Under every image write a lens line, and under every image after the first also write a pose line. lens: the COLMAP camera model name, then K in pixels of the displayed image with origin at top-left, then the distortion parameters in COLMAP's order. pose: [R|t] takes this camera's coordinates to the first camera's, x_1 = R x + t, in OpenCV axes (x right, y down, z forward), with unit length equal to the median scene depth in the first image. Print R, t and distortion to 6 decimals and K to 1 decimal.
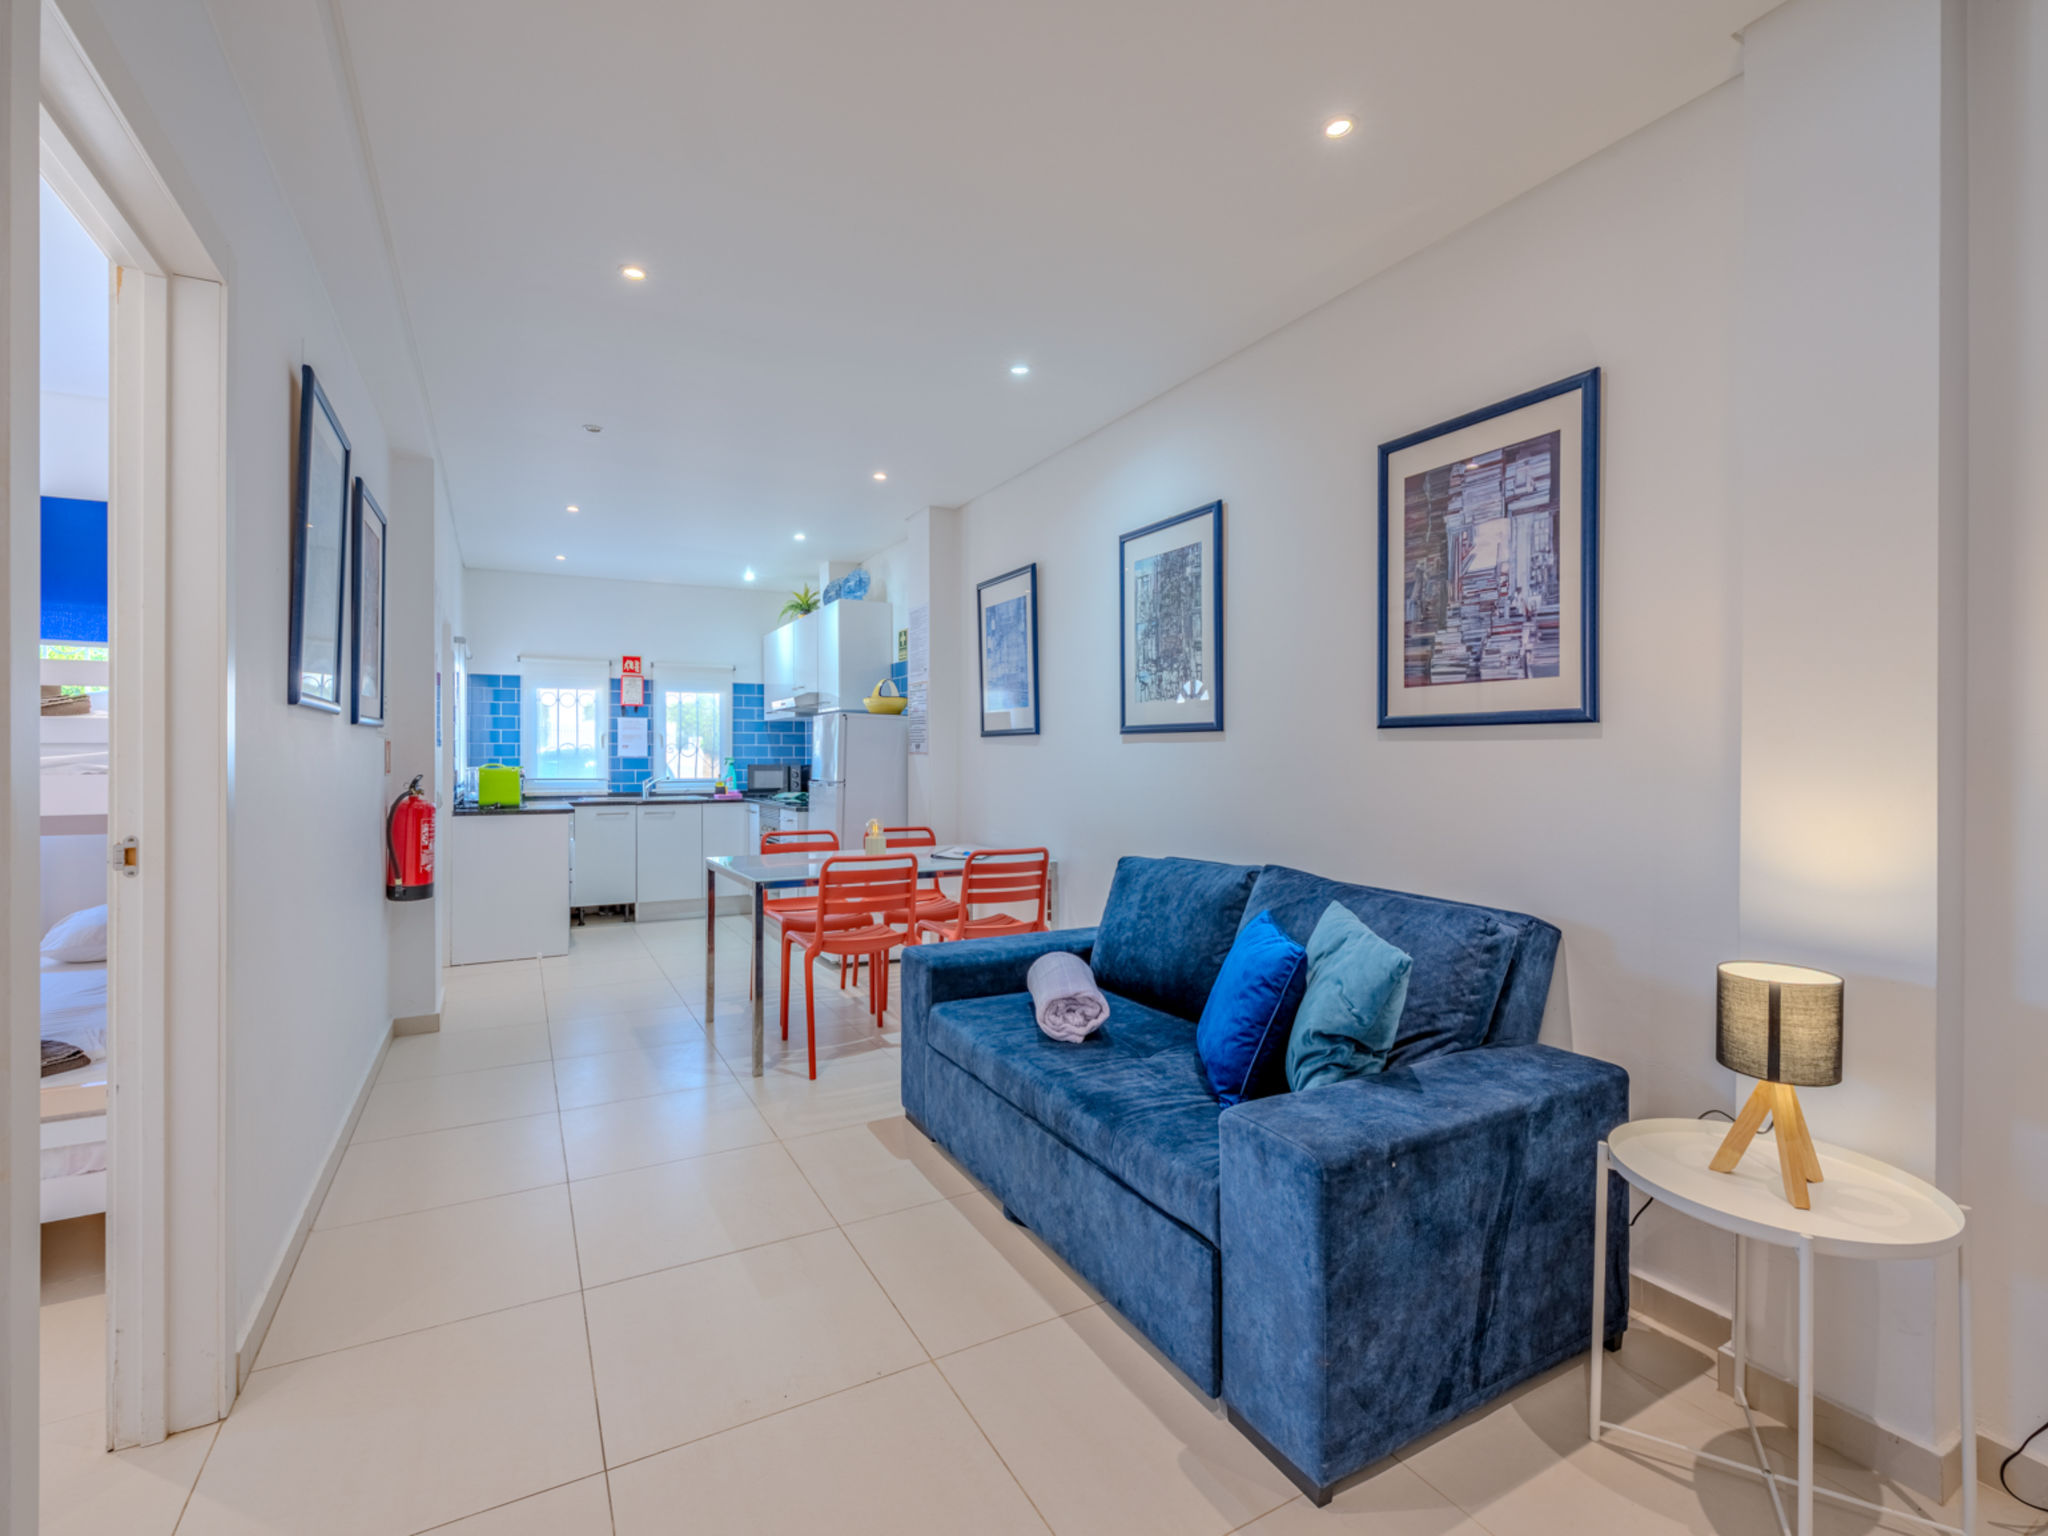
lens RADIAL K [[908.6, 0, 1024.8], [0, 908.6, 766.1], [0, 0, 1]] dist [0.000051, 0.000282]
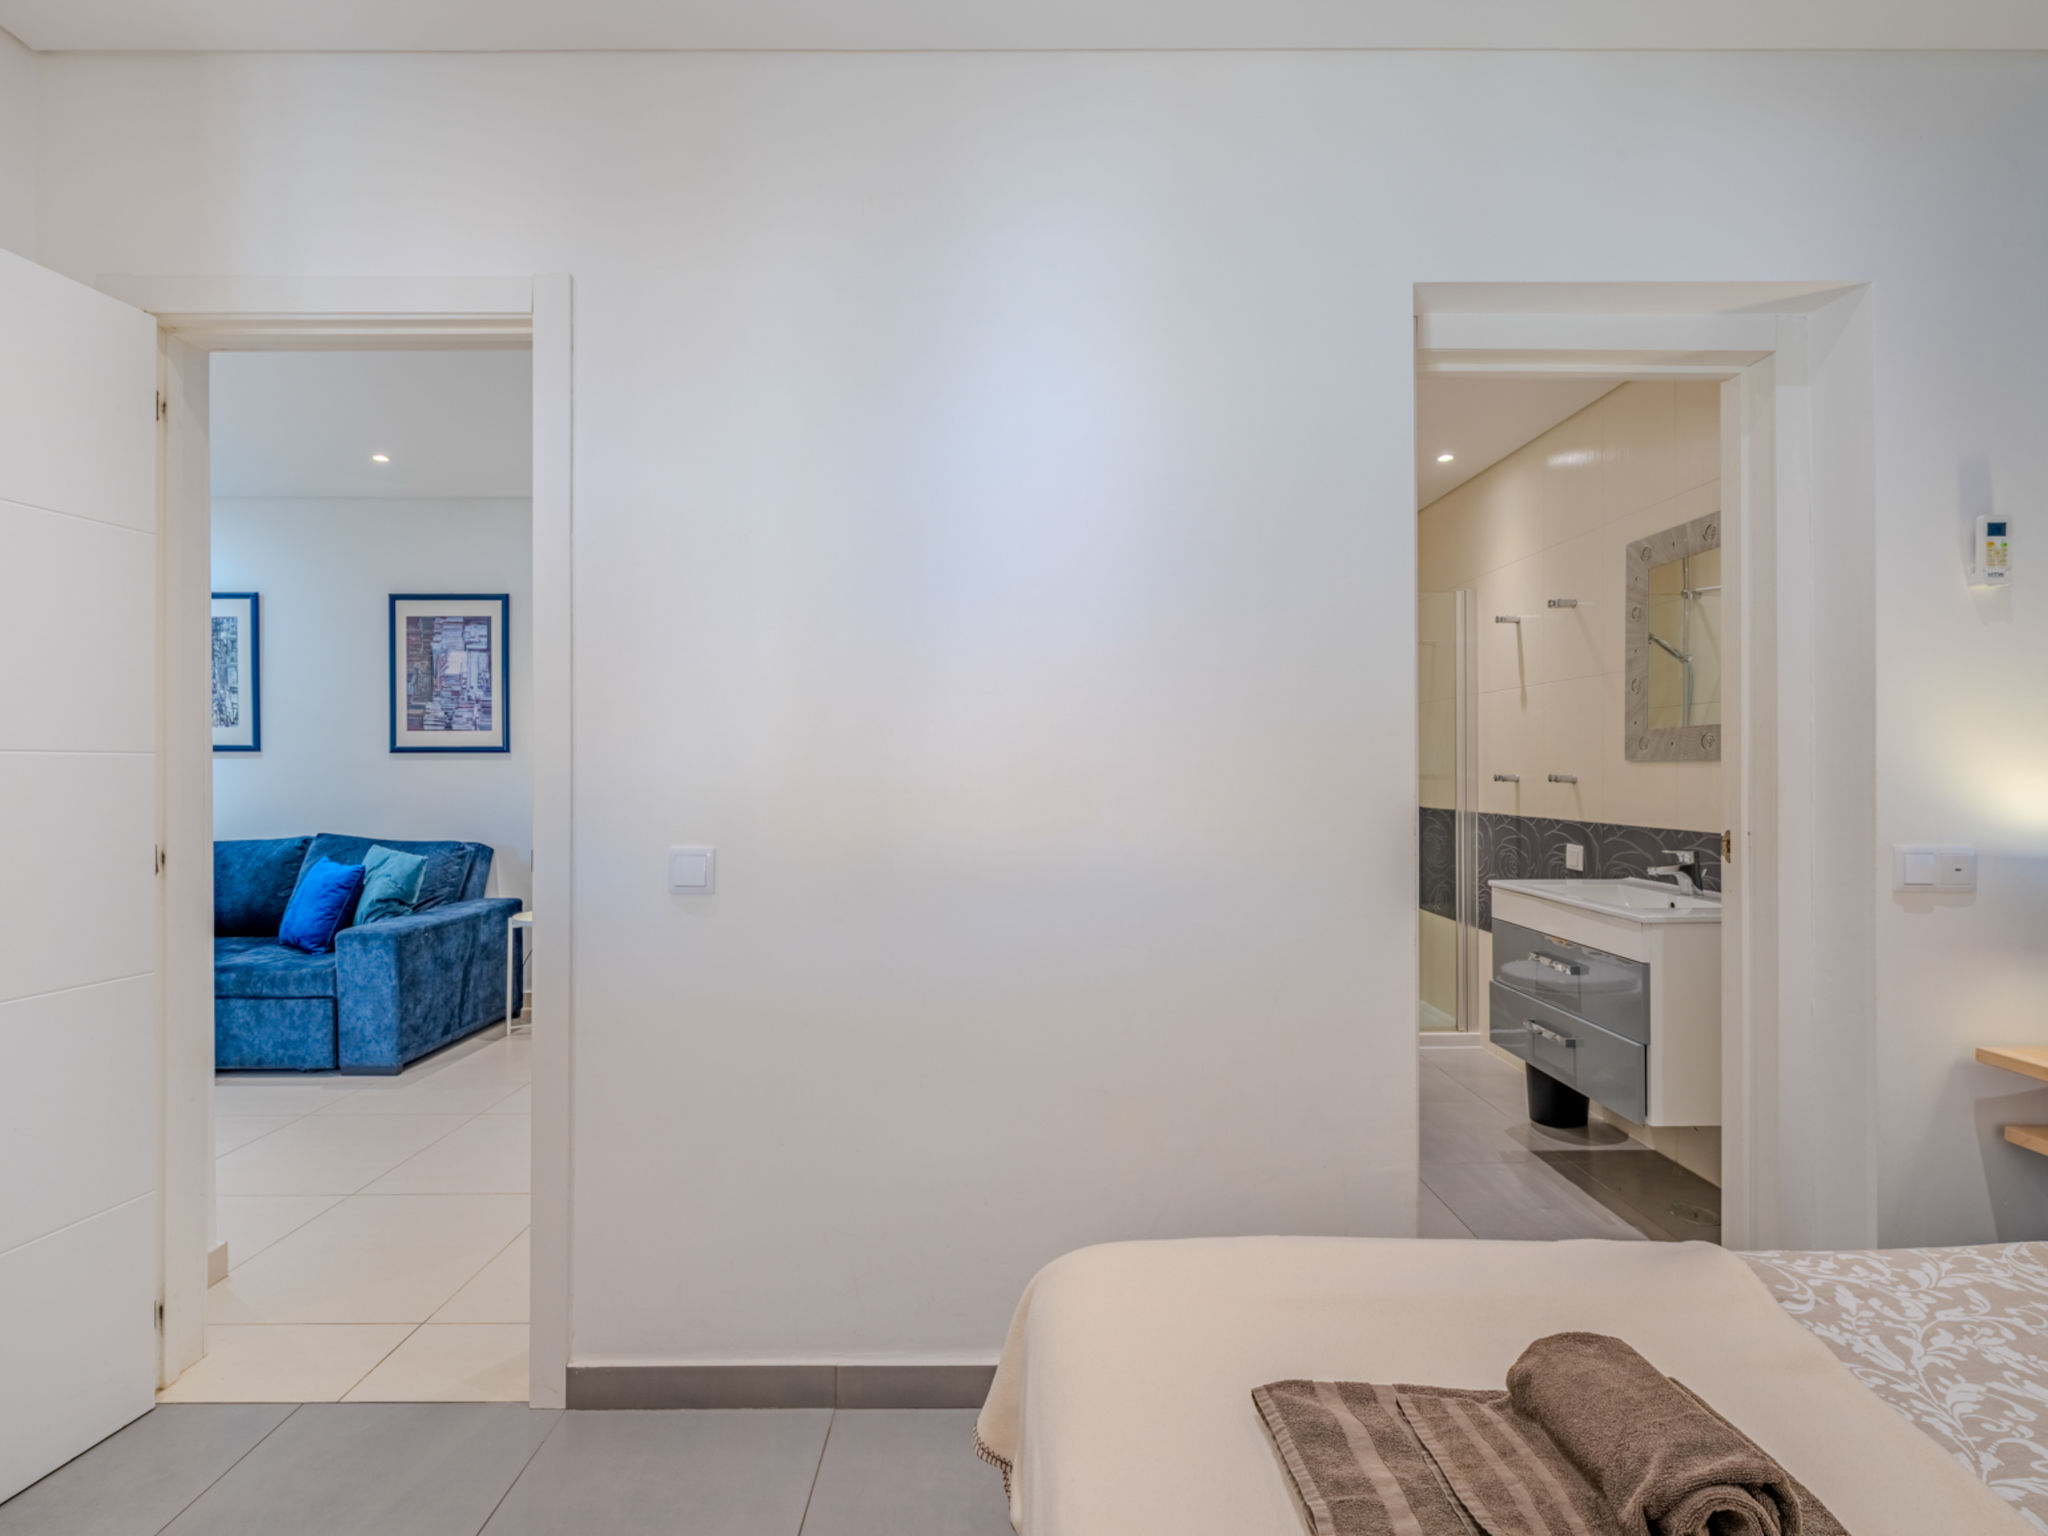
lens RADIAL K [[908.6, 0, 1024.8], [0, 908.6, 766.1], [0, 0, 1]] dist [0.000051, 0.000282]
pose [[0.486893, -0.000002, 0.873462, -0.689223], [0.012609, 0.999896, -0.007026, 0.015791], [-0.873371, 0.014434, 0.486842, -1.169856]]
